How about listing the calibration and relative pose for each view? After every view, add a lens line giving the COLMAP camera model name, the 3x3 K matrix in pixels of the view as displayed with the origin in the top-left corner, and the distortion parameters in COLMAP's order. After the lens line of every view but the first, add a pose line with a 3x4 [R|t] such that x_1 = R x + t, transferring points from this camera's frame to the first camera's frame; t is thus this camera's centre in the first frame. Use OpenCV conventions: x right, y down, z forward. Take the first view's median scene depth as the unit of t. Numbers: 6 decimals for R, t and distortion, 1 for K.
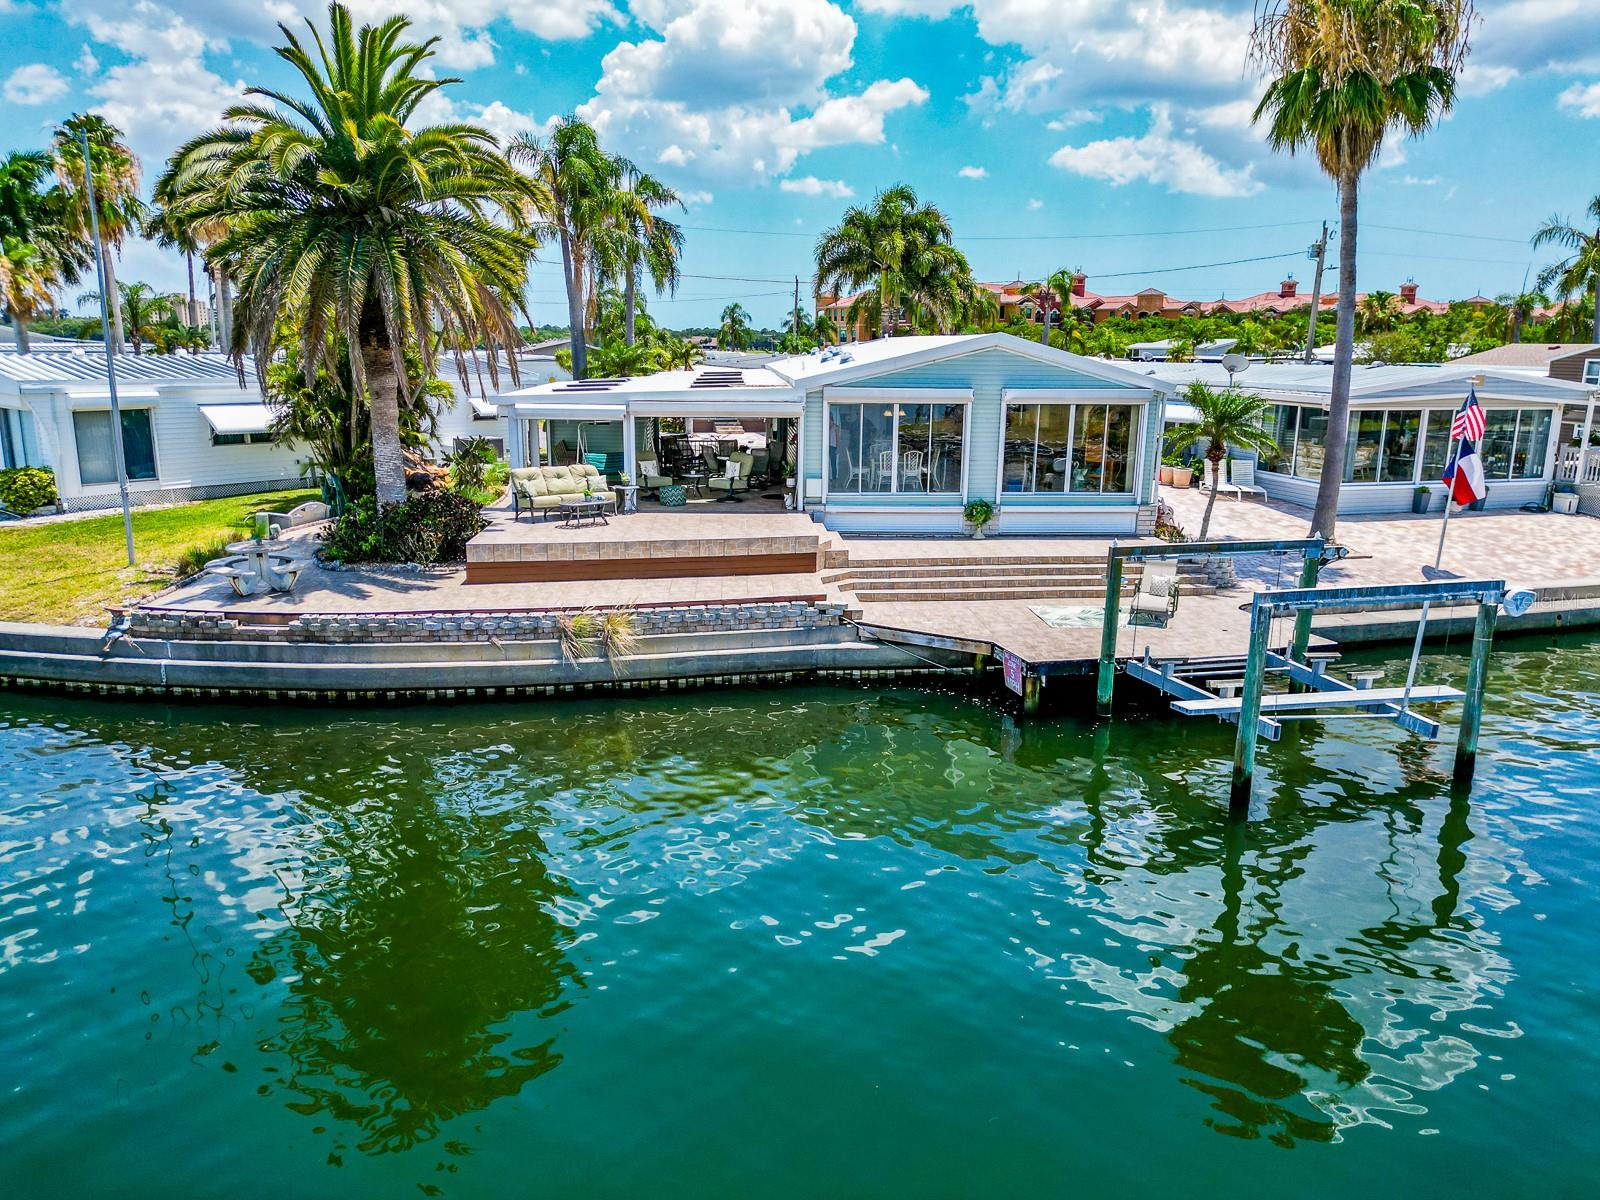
lens RADIAL K [[1135.0, 0, 800.0], [0, 1135.0, 600.0], [0, 0, 1]] dist [0.041778, -0.038319]
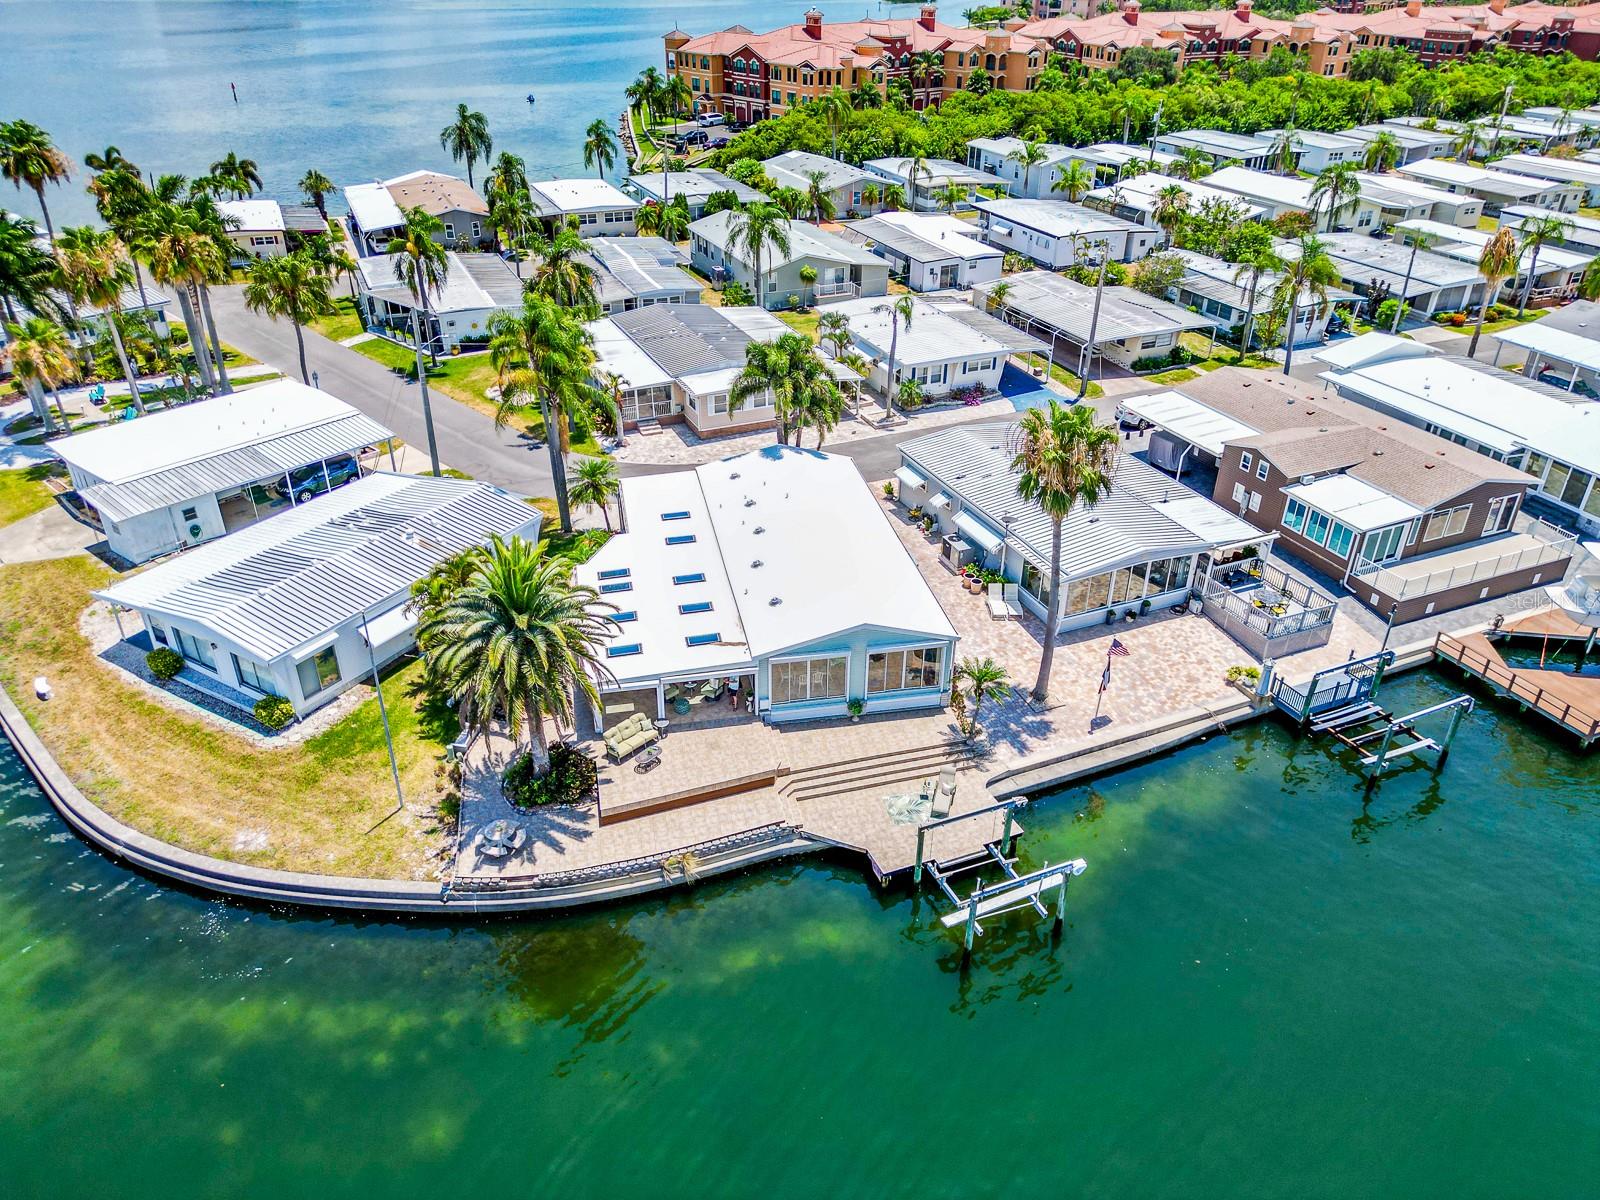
lens RADIAL K [[1124.1, 0, 800.0], [0, 1124.1, 600.0], [0, 0, 1]] dist [0.087702, -0.092968]
pose [[0.991139, -0.069506, 0.113188, -0.124148], [0.031645, 0.951184, 0.306999, -0.819248], [-0.129001, -0.300696, 0.944955, -0.649042]]
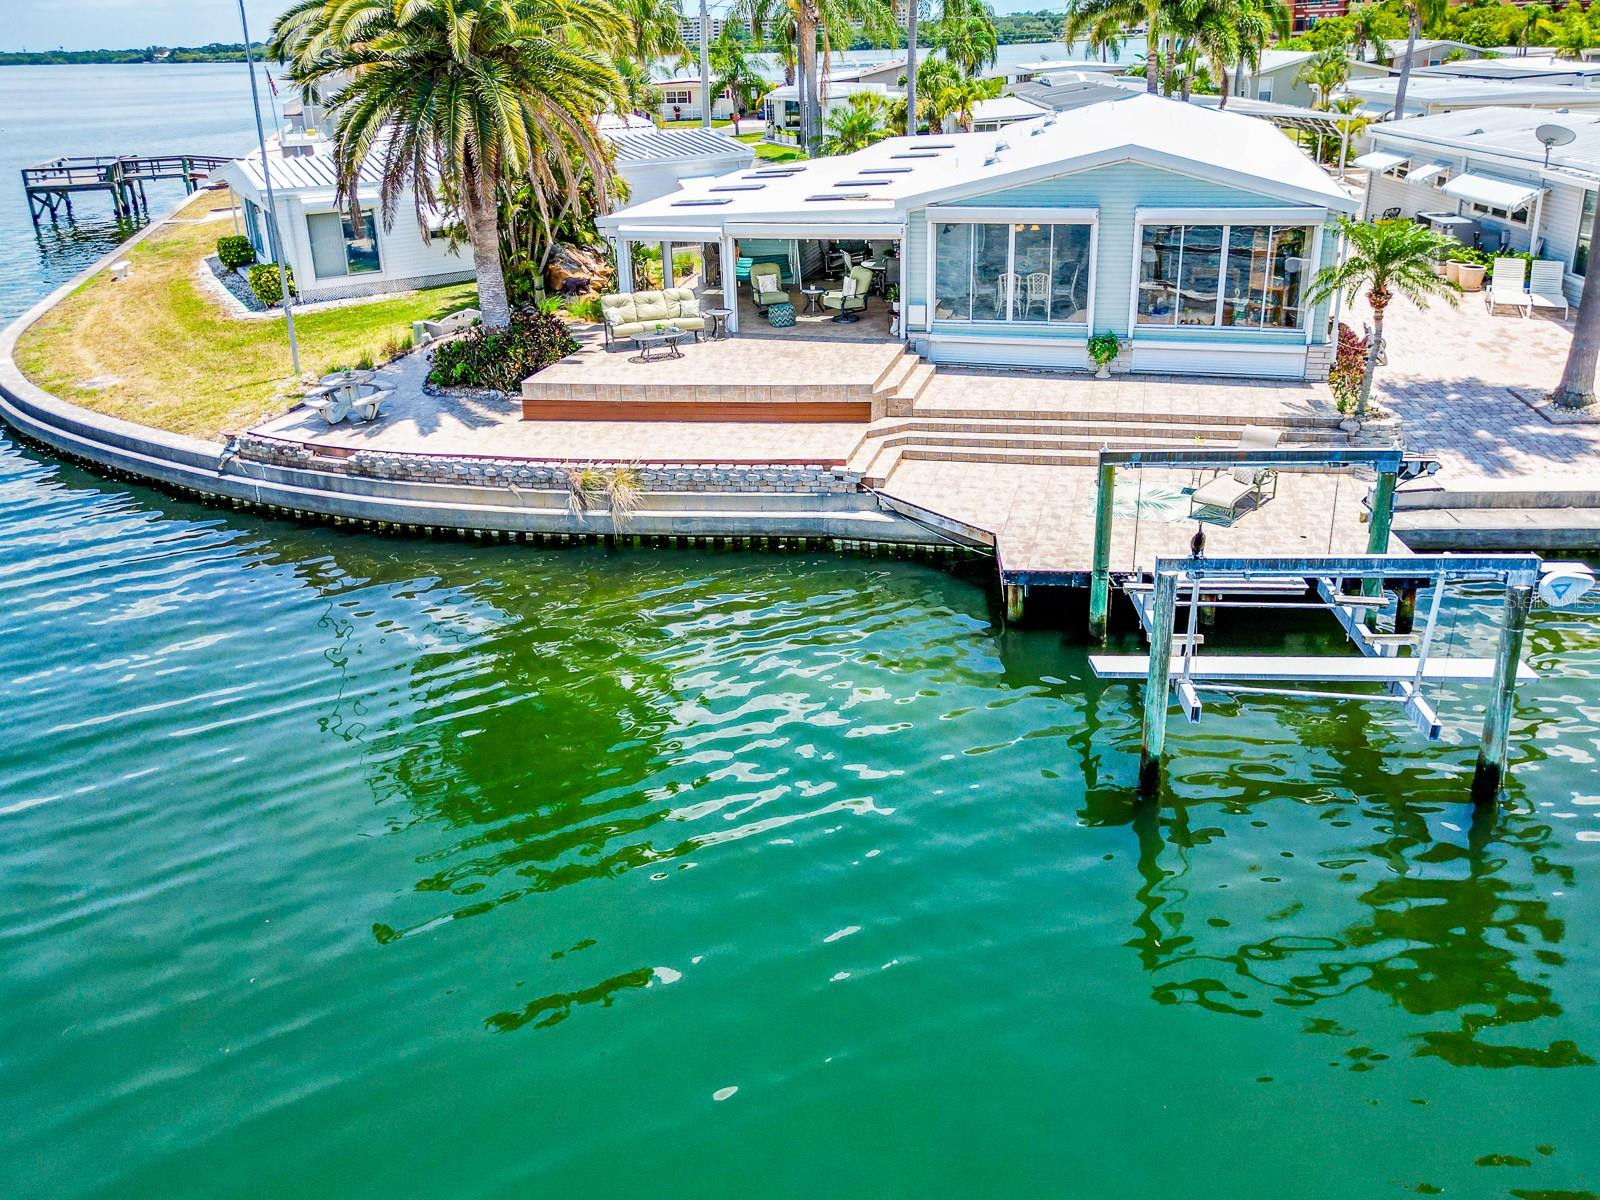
lens RADIAL K [[1163.3, 0, 797.8], [0, 1163.3, 435.3], [0, 0, 1]] dist [0.091594, -0.118272]
pose [[0.938749, 0.068763, -0.337672, 0.254044], [-0.032418, 0.993165, 0.112124, -0.107129], [0.343074, -0.094310, 0.934562, 0.074025]]
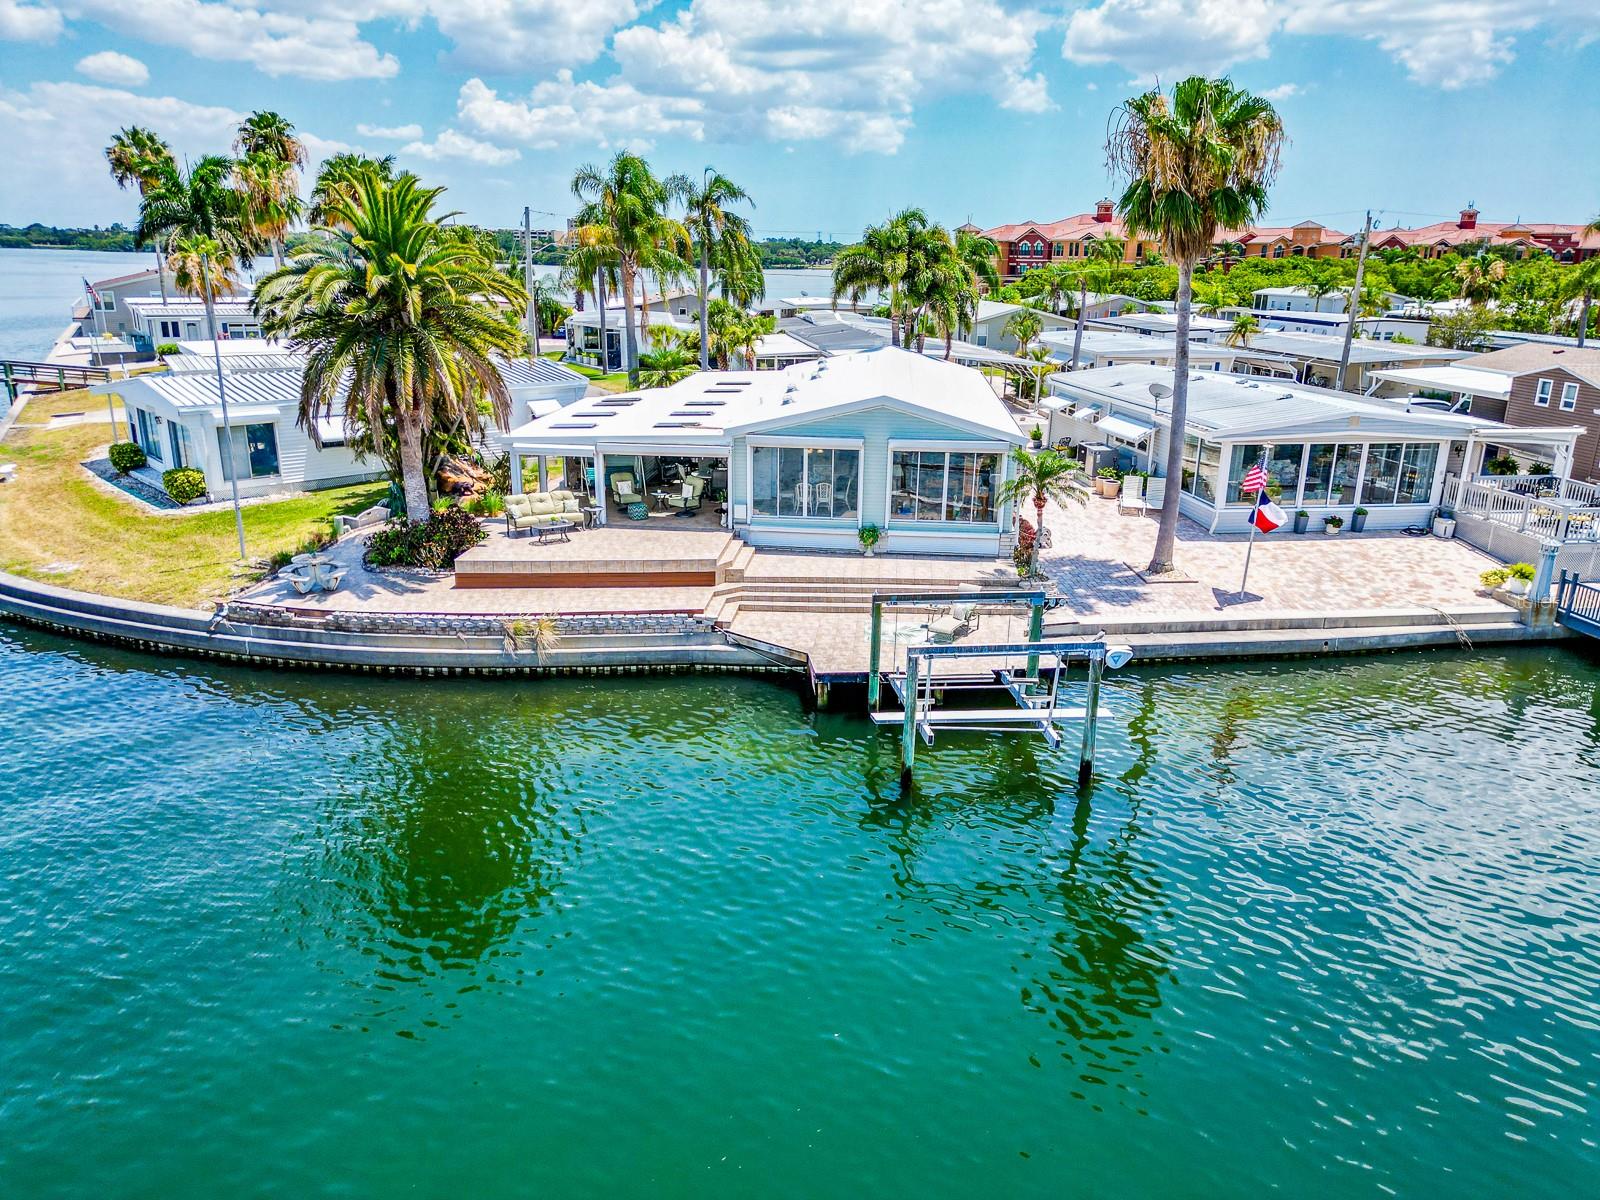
lens RADIAL K [[1135.0, 0, 800.0], [0, 1135.0, 600.0], [0, 0, 1]] dist [0.041778, -0.038319]
pose [[0.988857, 0.045379, -0.141783, 0.272289], [-0.034895, 0.996530, 0.075573, -0.101048], [0.144720, -0.069783, 0.987009, -0.267941]]
